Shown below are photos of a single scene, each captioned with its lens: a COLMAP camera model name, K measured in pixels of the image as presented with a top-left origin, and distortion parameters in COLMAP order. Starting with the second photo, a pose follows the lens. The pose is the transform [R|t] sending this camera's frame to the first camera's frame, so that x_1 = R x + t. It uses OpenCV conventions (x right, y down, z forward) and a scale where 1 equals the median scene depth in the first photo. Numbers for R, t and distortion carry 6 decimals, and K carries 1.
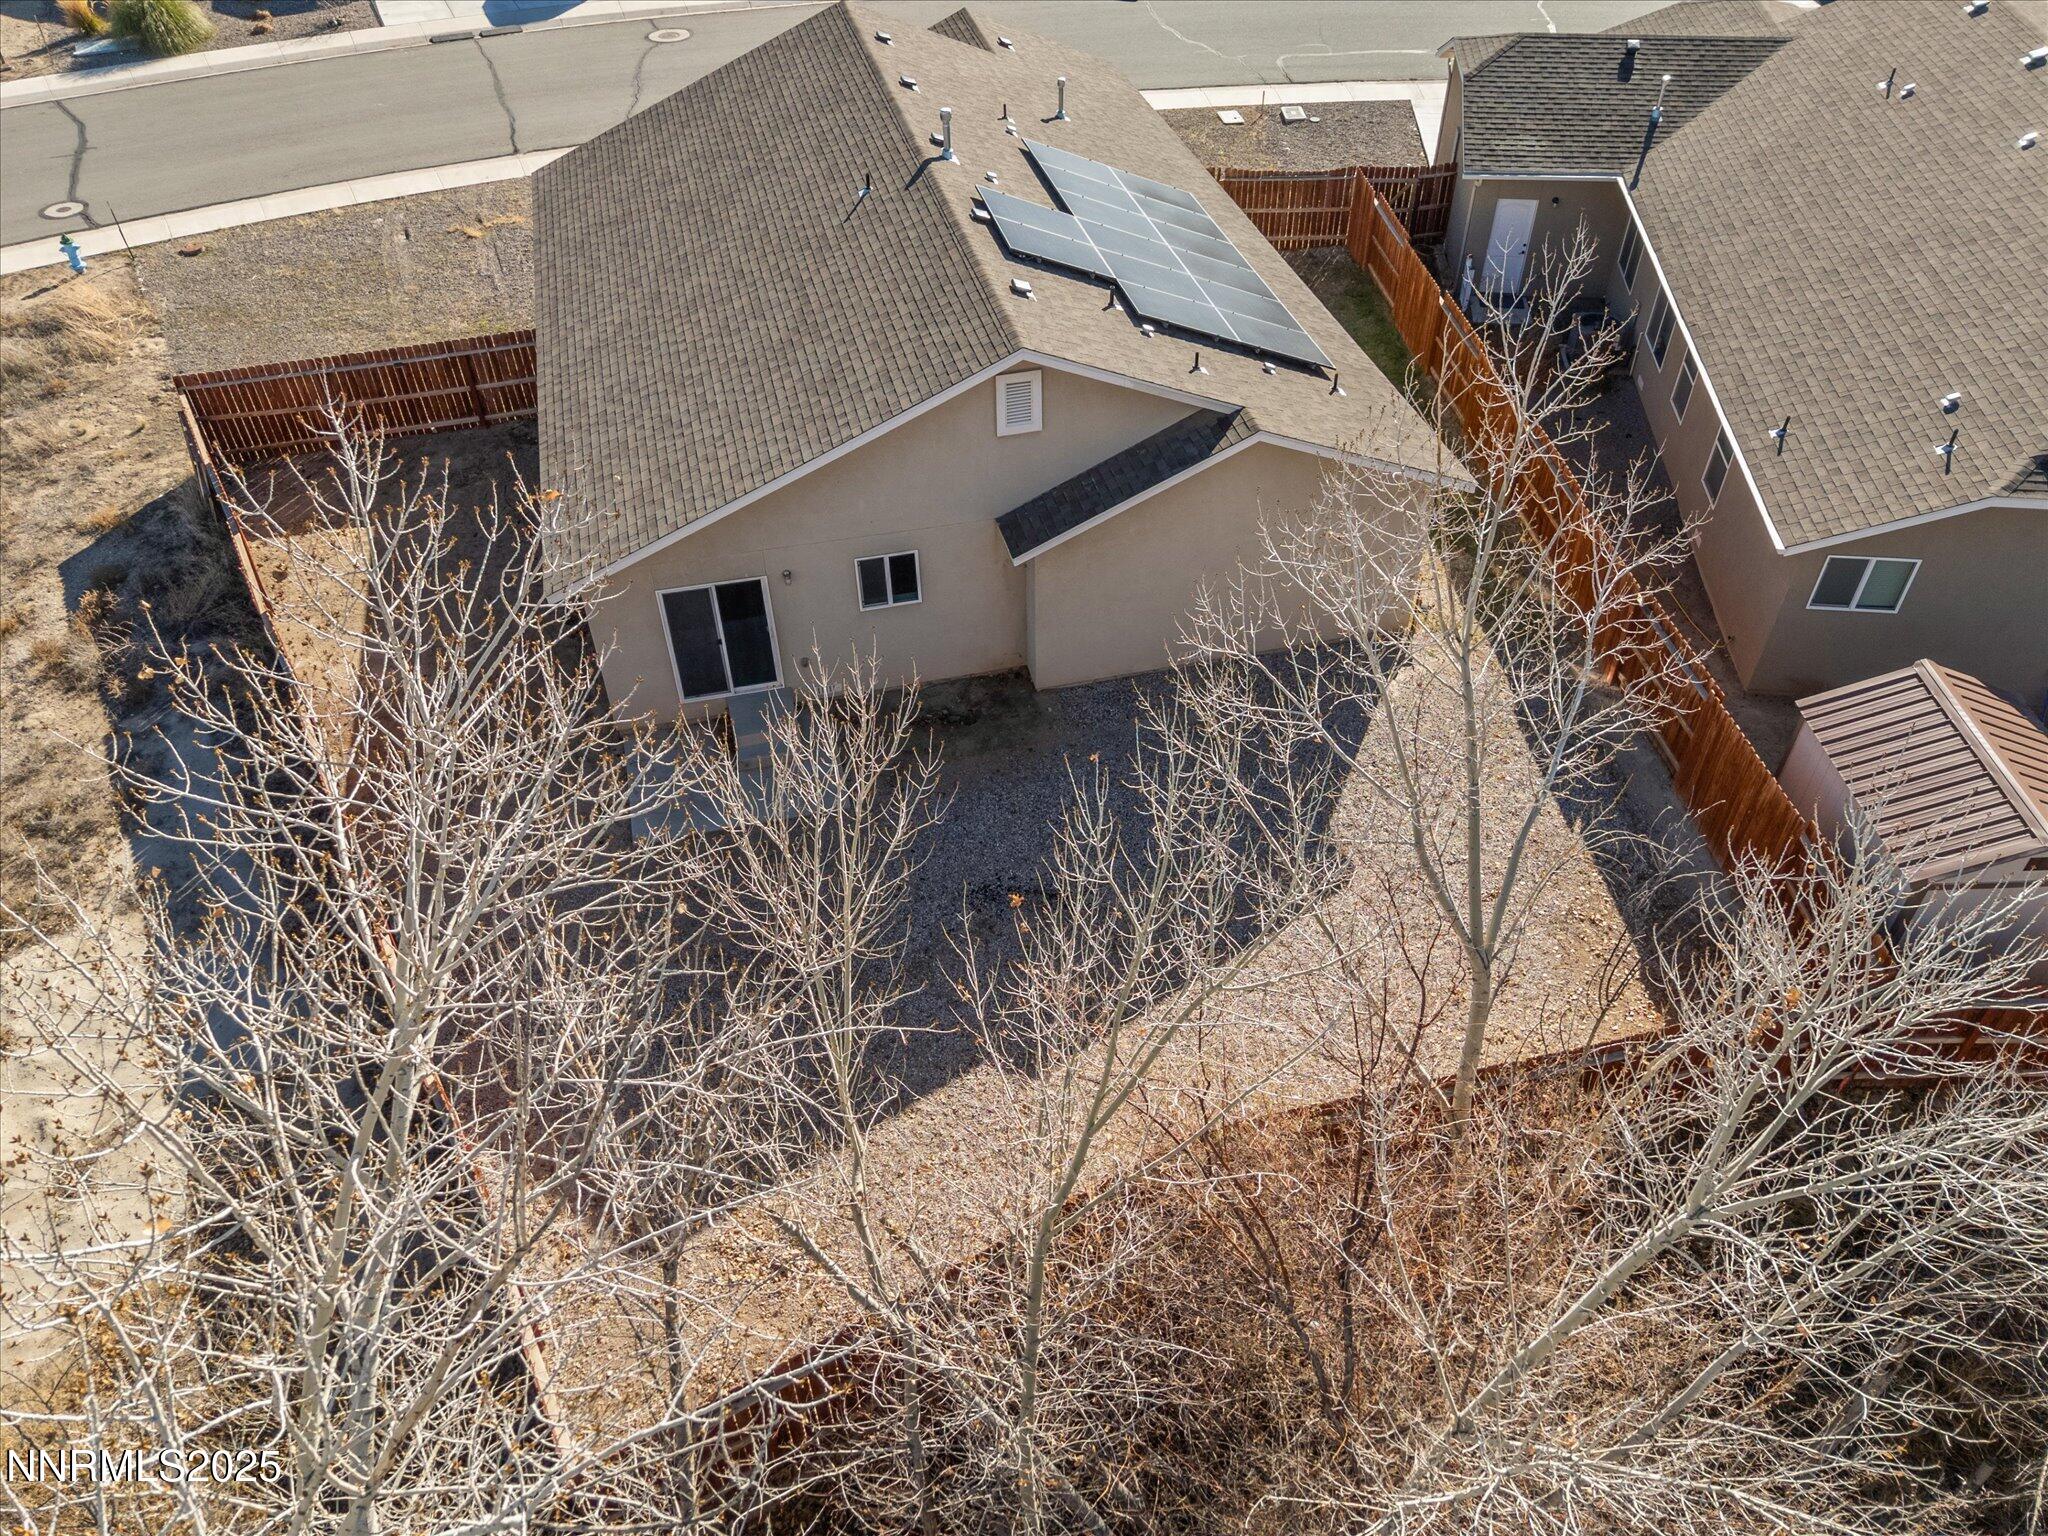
lens RADIAL K [[1538.9, 0, 1024.2], [0, 1538.9, 773.5], [0, 0, 1]] dist [0.053329, -0.032136]
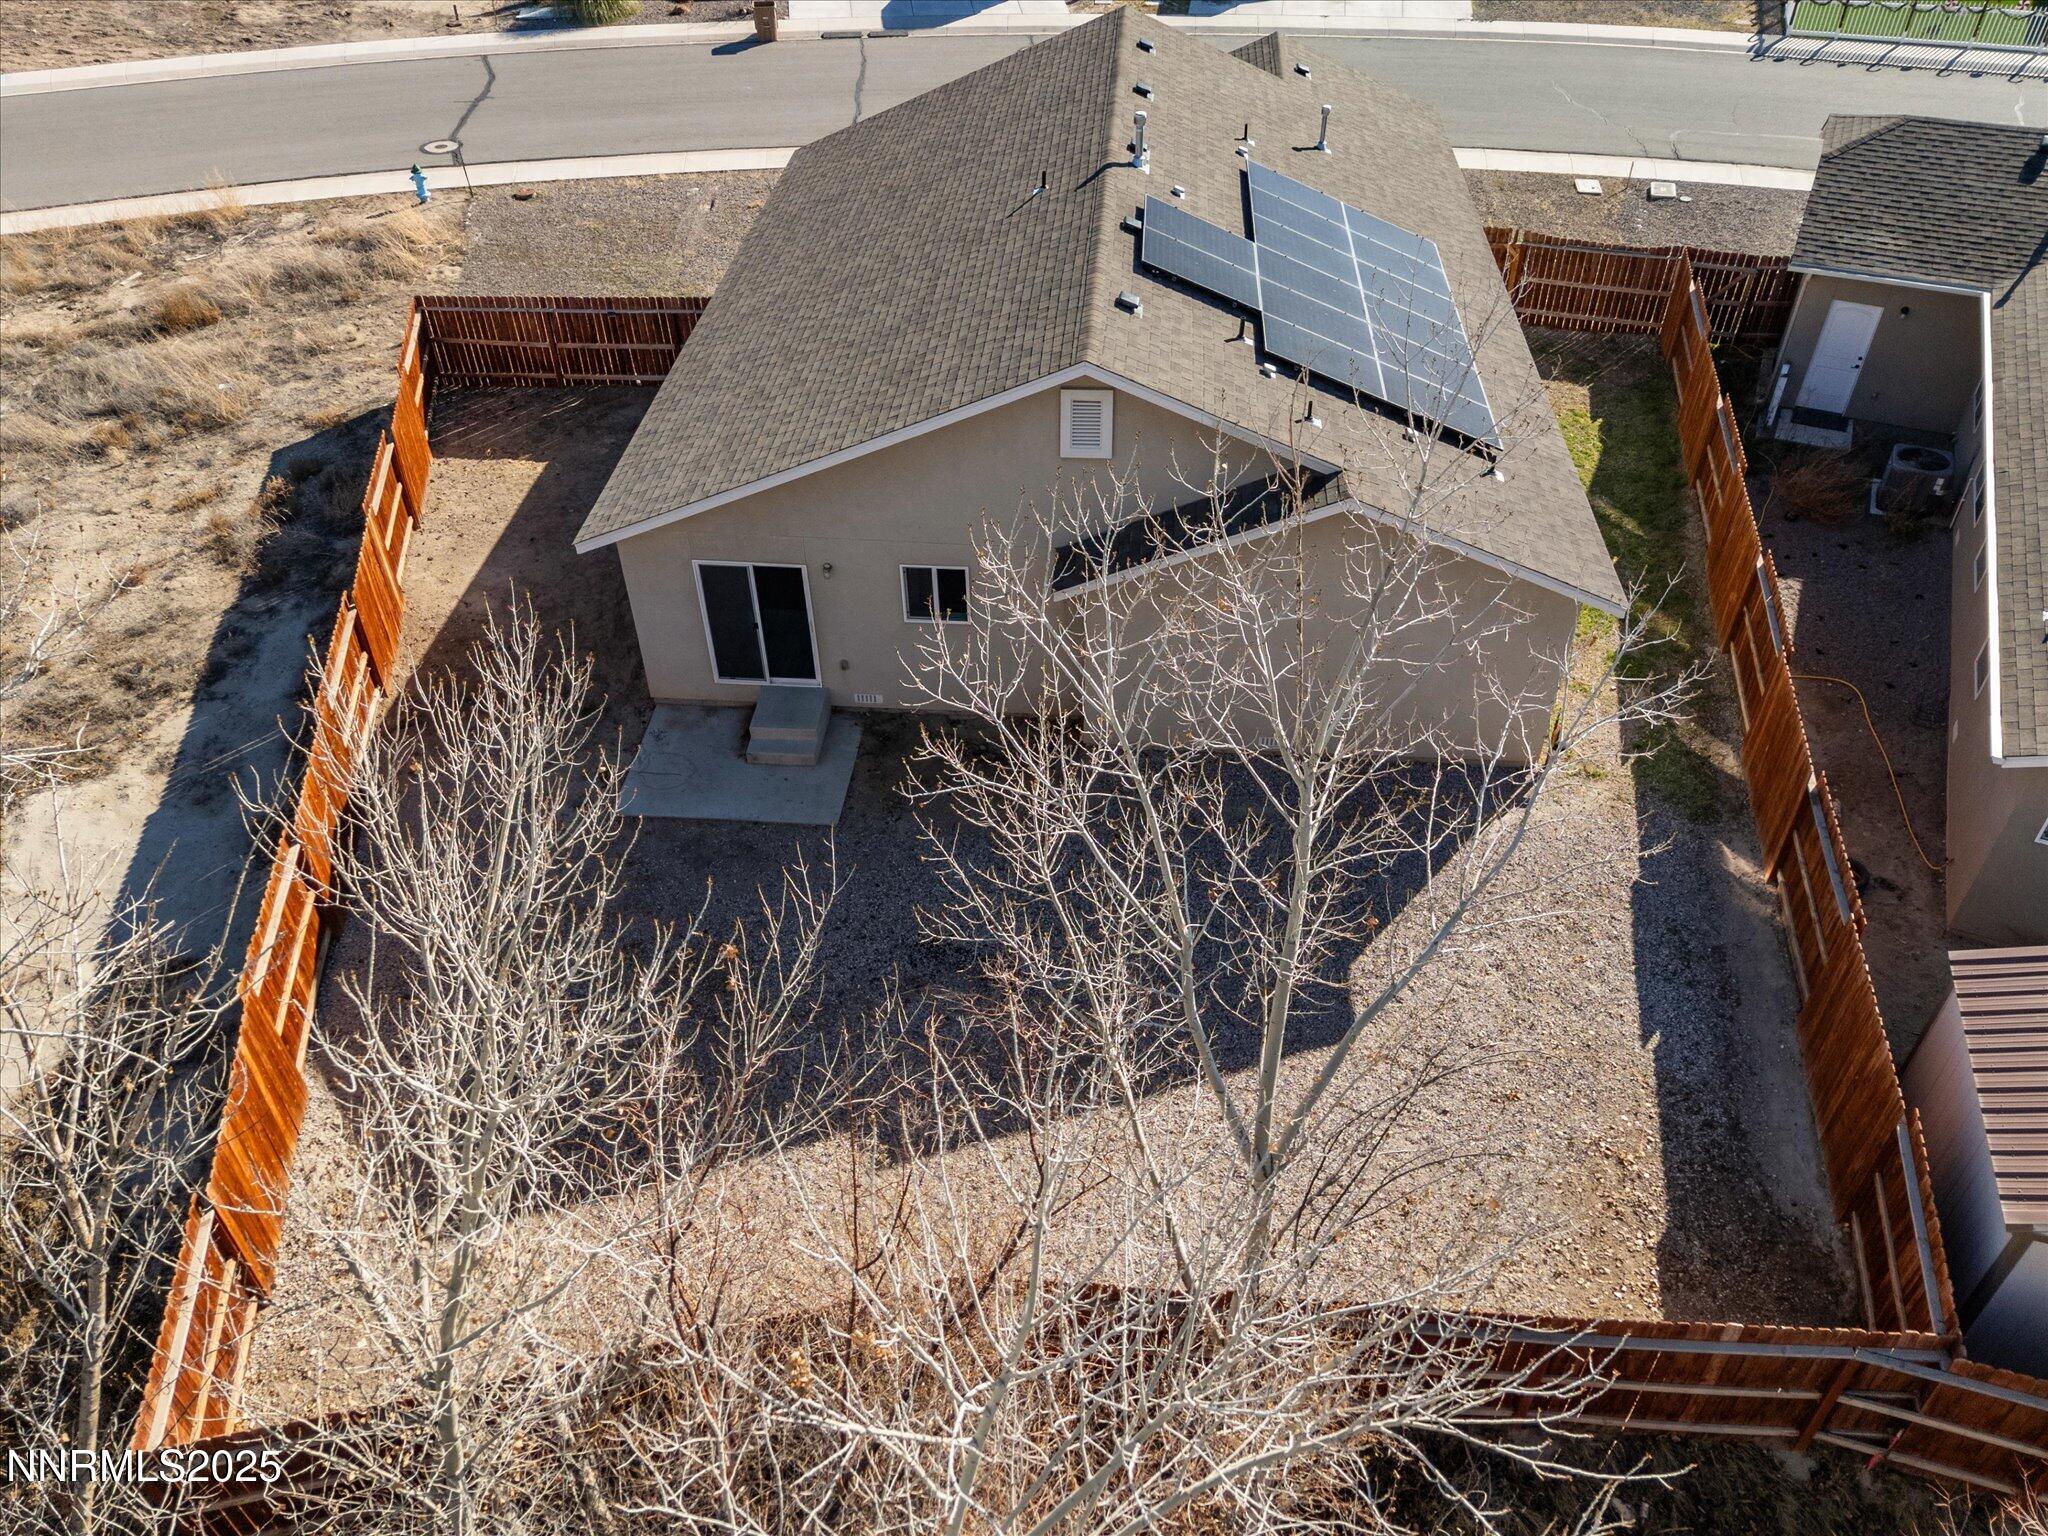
lens RADIAL K [[1538.9, 0, 1016.3], [0, 1538.9, 765.9], [0, 0, 1]] dist [0.053329, -0.032136]
pose [[0.948259, 0.205326, -0.242171, 0.173305], [-0.214109, 0.976756, -0.010233, -0.022269], [0.234441, 0.061555, 0.970180, 0.106164]]
